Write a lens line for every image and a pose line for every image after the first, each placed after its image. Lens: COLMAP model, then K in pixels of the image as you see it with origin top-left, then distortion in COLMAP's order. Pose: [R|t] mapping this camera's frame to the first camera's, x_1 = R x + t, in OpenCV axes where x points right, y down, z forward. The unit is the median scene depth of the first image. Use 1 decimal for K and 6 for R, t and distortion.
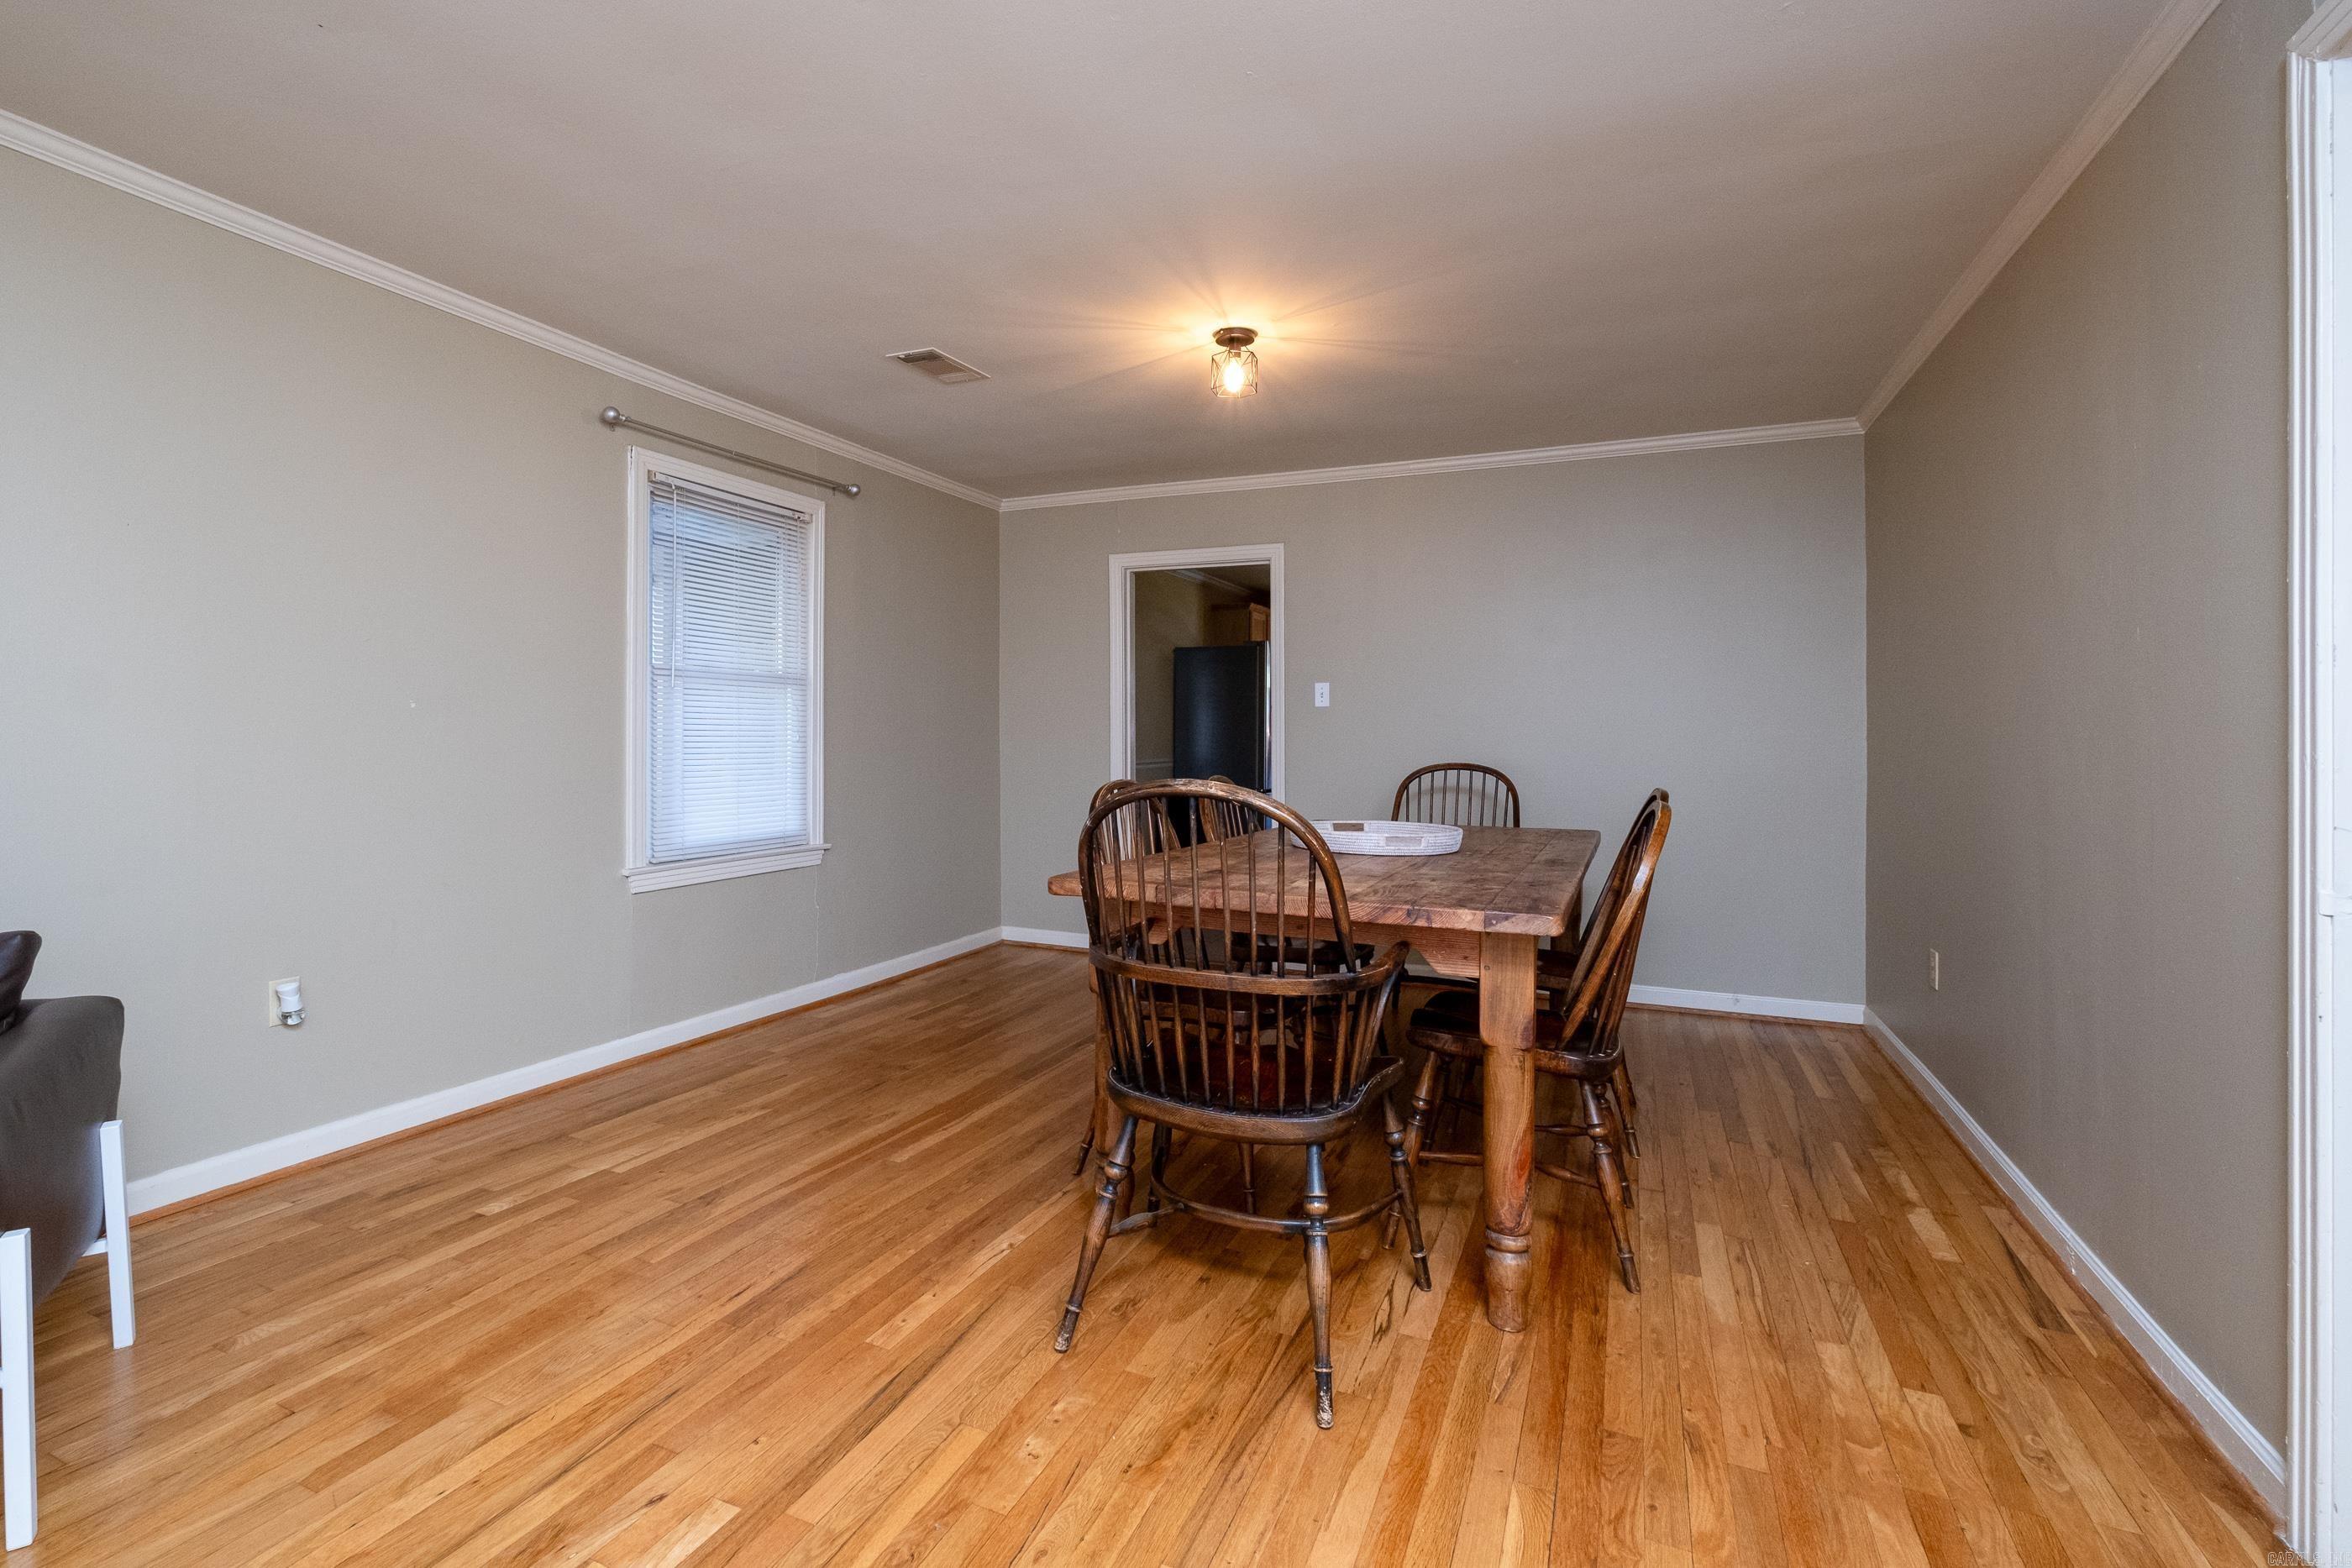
lens RADIAL K [[1102.8, 0, 1138.2], [0, 1102.8, 768.5], [0, 0, 1]] dist [-0.014133, 0.000515]
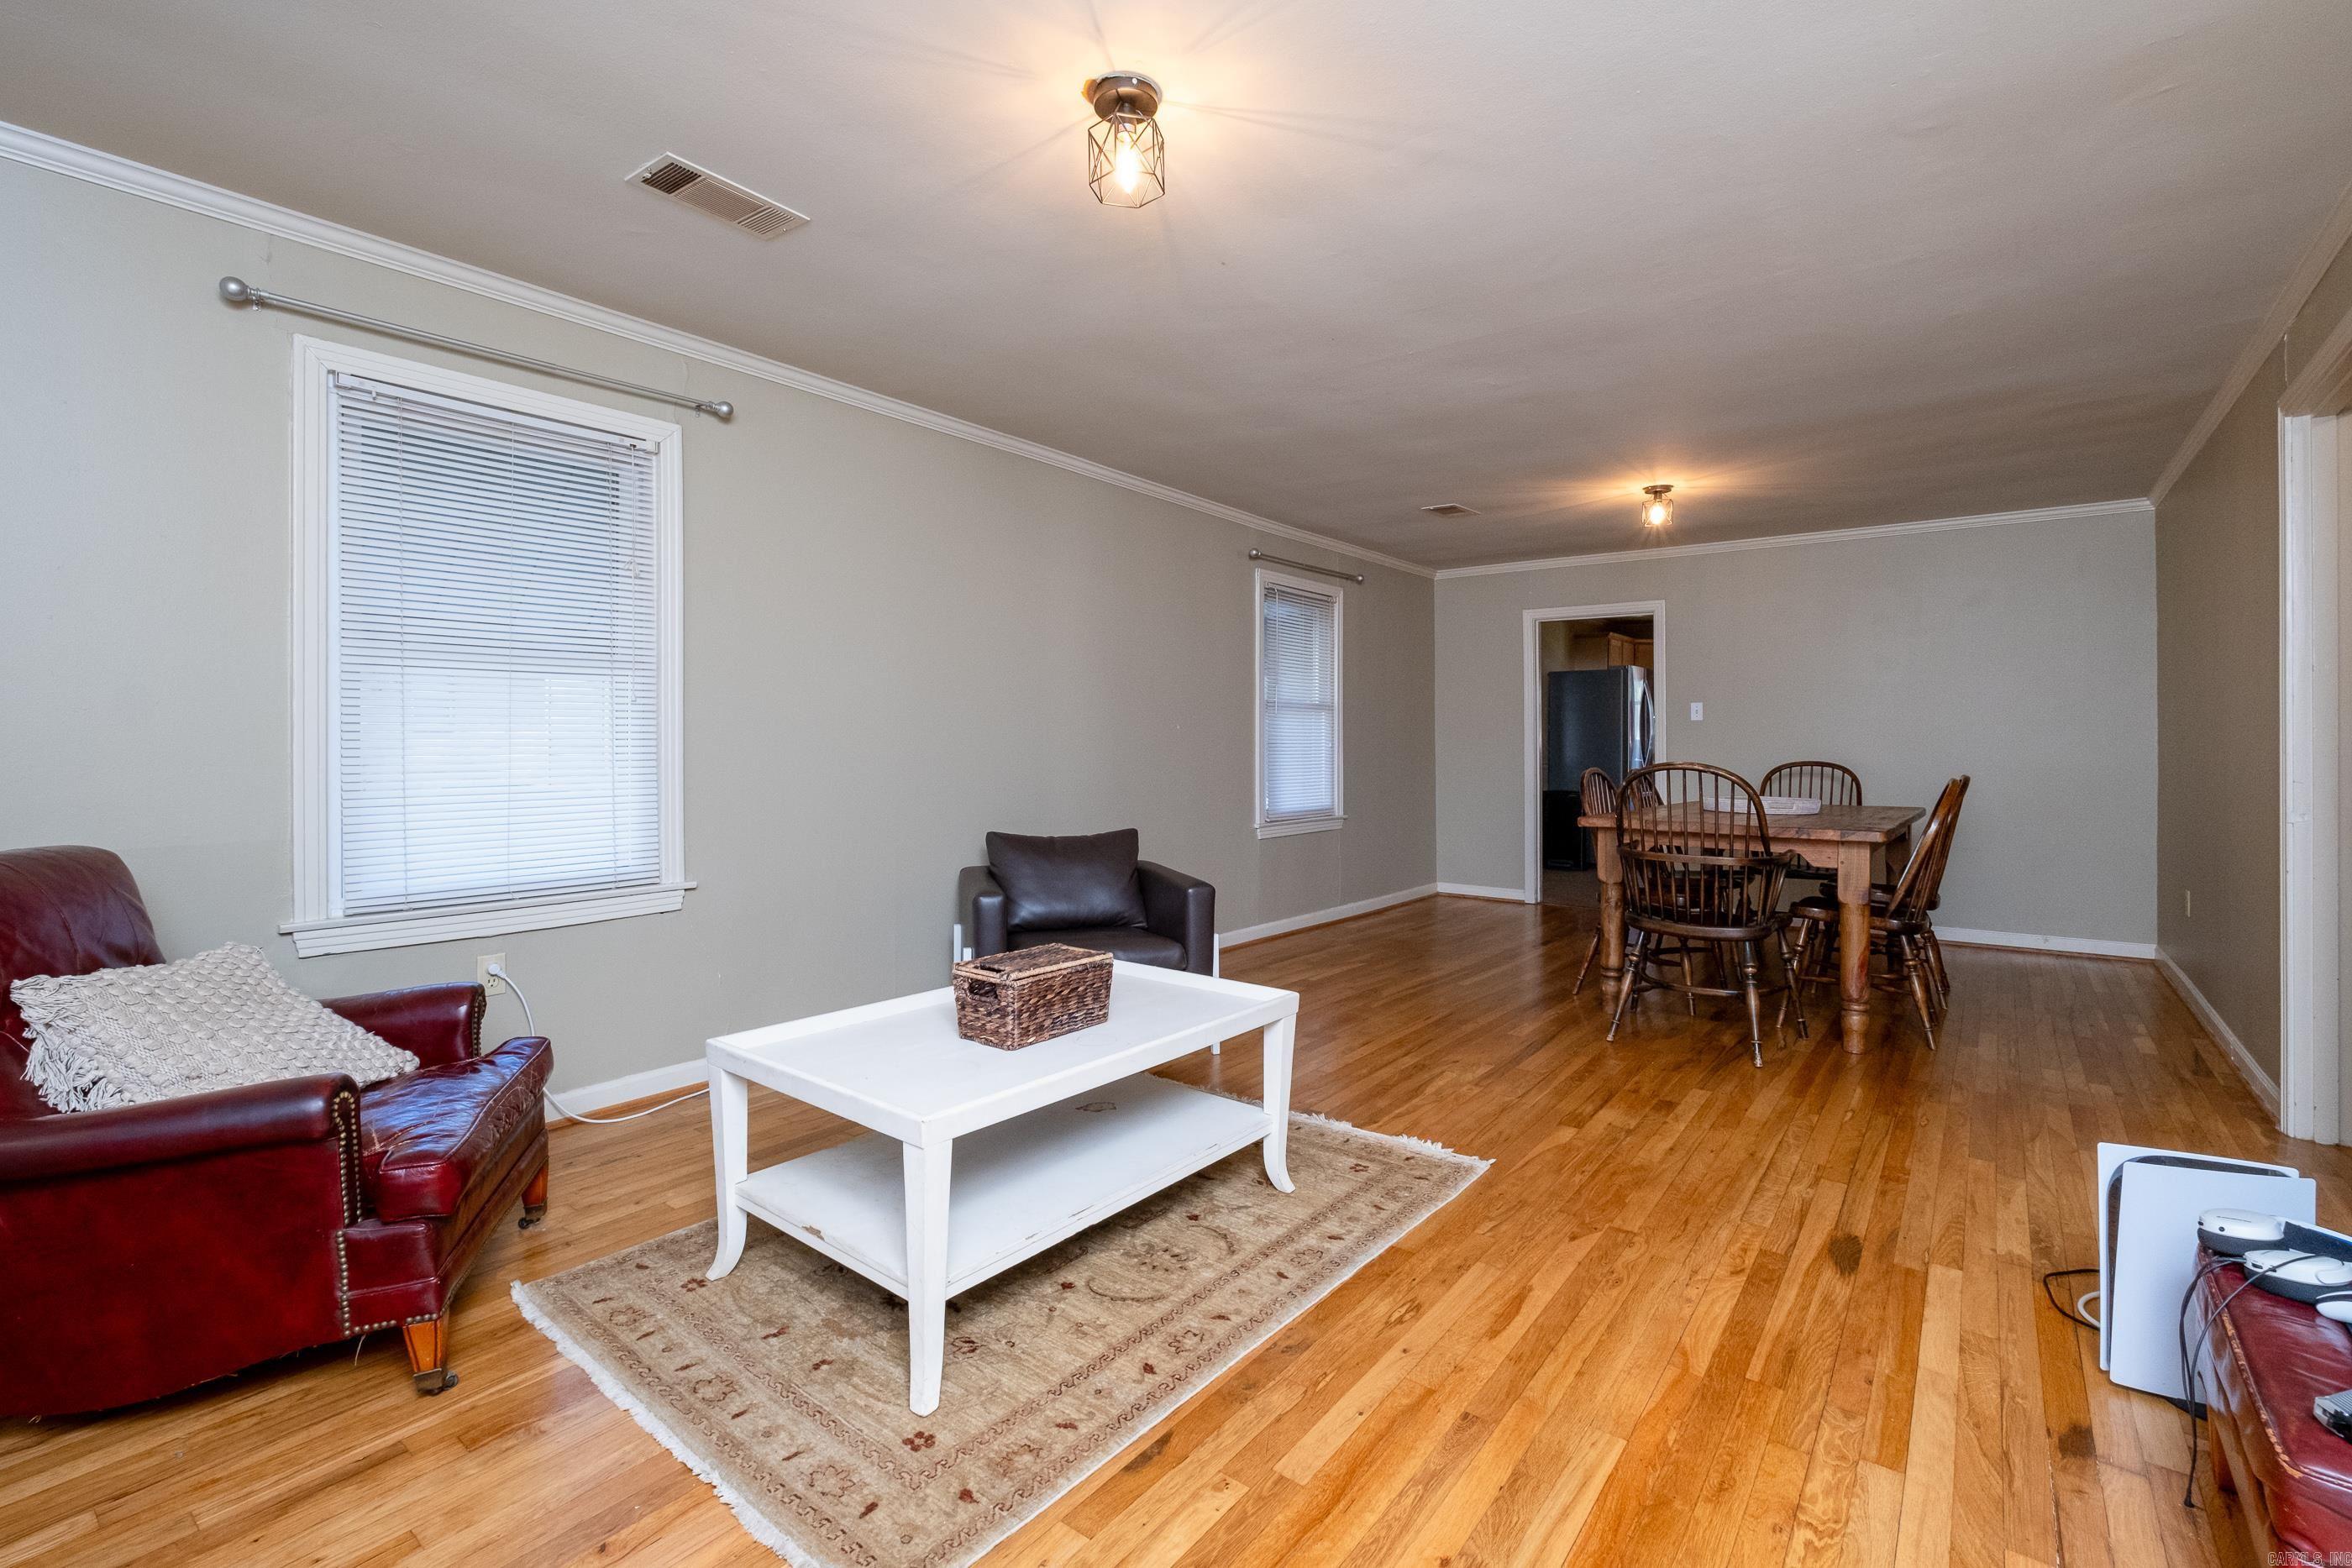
lens RADIAL K [[1102.8, 0, 1138.2], [0, 1102.8, 768.5], [0, 0, 1]] dist [-0.014133, 0.000515]
pose [[0.968558, 0.000343, -0.248789, -0.205101], [-0.002393, 0.999966, -0.007940, 0.019437], [0.248777, 0.008286, 0.968525, -0.600932]]
